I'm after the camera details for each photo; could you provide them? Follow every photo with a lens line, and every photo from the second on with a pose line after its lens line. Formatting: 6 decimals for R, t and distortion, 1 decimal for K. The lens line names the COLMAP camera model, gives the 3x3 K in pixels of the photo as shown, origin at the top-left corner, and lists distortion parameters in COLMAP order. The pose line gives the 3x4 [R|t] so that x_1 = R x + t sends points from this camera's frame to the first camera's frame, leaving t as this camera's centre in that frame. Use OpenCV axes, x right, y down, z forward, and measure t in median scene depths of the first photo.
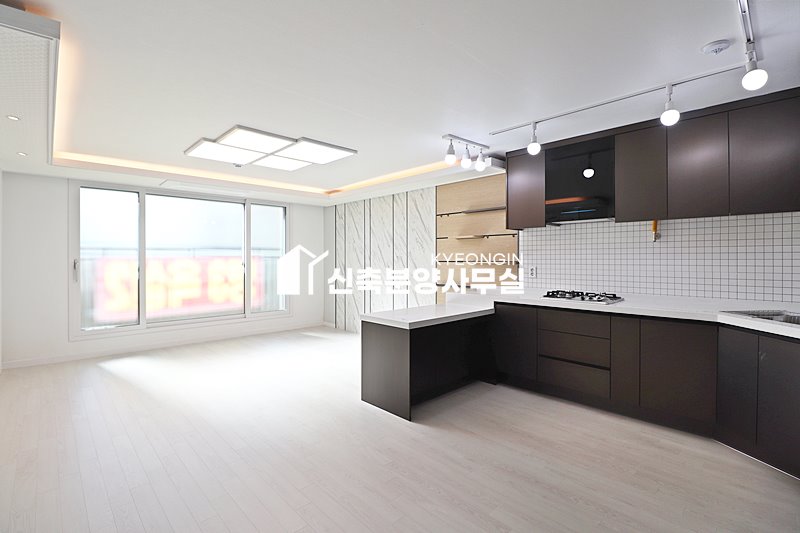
lens RADIAL K [[373.4, 0, 399.4], [0, 373.4, 261.5], [0, 0, 1]] dist [-0.008623, -0.009155]
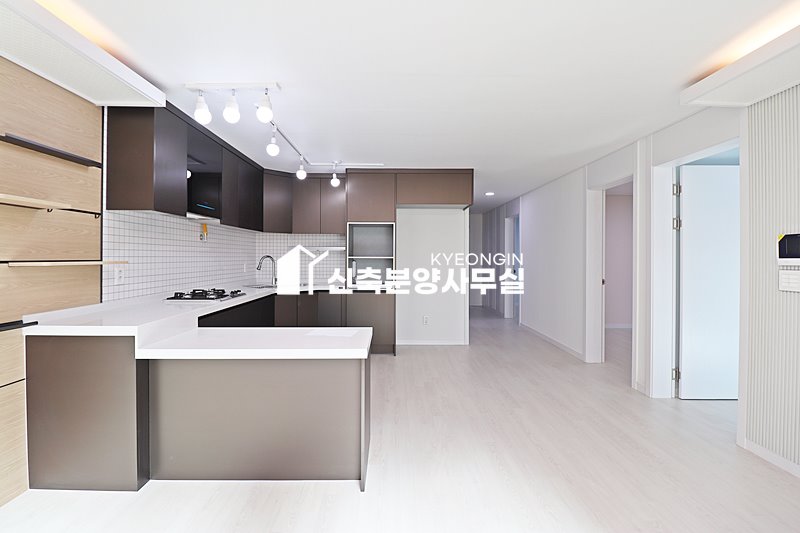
lens RADIAL K [[373.4, 0, 397.1], [0, 373.4, 260.8], [0, 0, 1]] dist [-0.008623, -0.009155]
pose [[-0.736133, -0.007504, 0.676796, -0.364618], [0.000591, 0.999931, 0.011729, -0.004868], [-0.676837, 0.009034, -0.736078, 0.938212]]
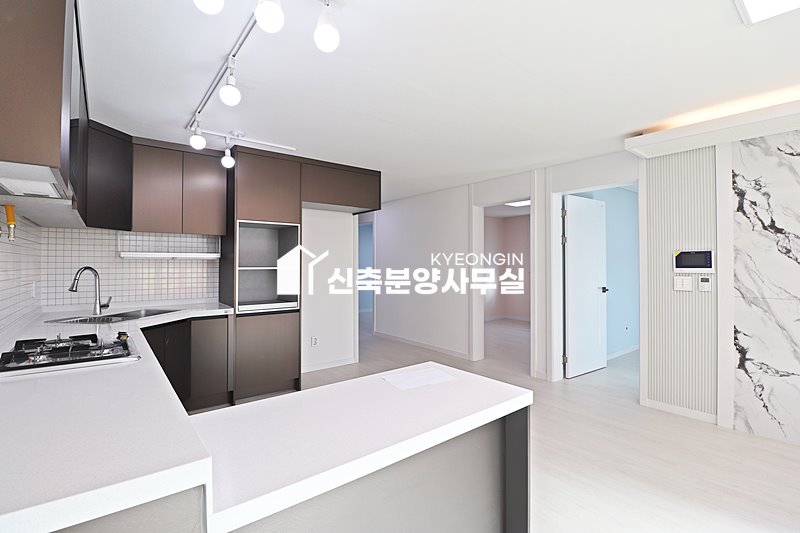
lens RADIAL K [[373.4, 0, 408.0], [0, 373.4, 261.7], [0, 0, 1]] dist [-0.008623, -0.009155]
pose [[-0.996887, 0.001587, 0.078821, 0.009705], [0.001304, 0.999993, -0.003634, -0.011900], [-0.078827, -0.003520, -0.996882, 0.981664]]
